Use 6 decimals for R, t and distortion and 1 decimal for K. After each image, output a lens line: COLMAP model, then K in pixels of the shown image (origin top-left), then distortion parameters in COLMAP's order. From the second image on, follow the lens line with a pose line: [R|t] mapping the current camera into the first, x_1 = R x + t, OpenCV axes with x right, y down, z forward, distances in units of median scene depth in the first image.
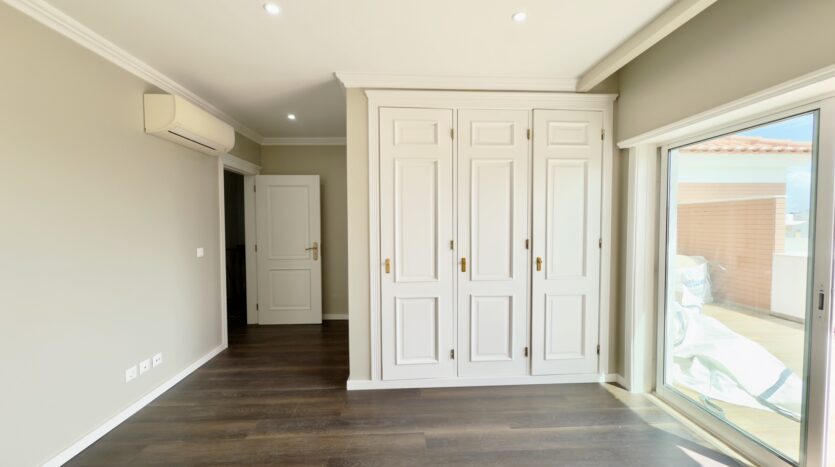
lens RADIAL K [[329.9, 0, 421.1], [0, 329.9, 232.4], [0, 0, 1]] dist [-0.001109, -0.000154]
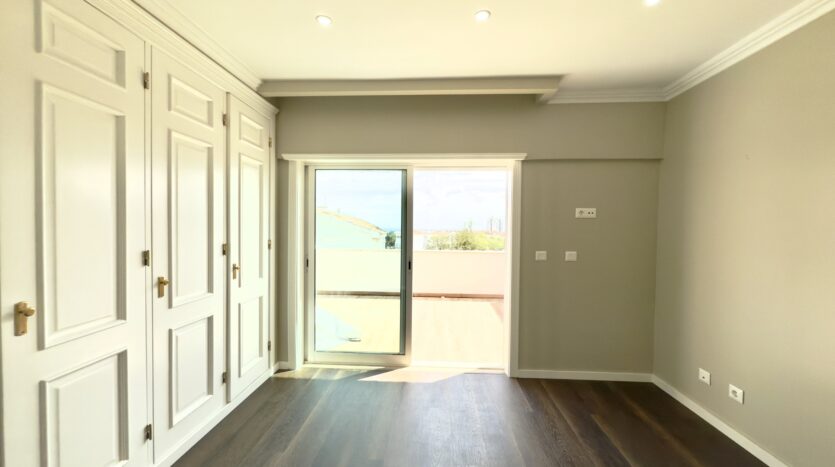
lens RADIAL K [[329.9, 0, 421.1], [0, 329.9, 232.4], [0, 0, 1]] dist [-0.001109, -0.000154]
pose [[0.112000, -0.011120, 0.993646, -0.463492], [0.018137, 0.999794, 0.009145, -0.007012], [-0.993543, 0.016998, 0.112179, 0.408297]]
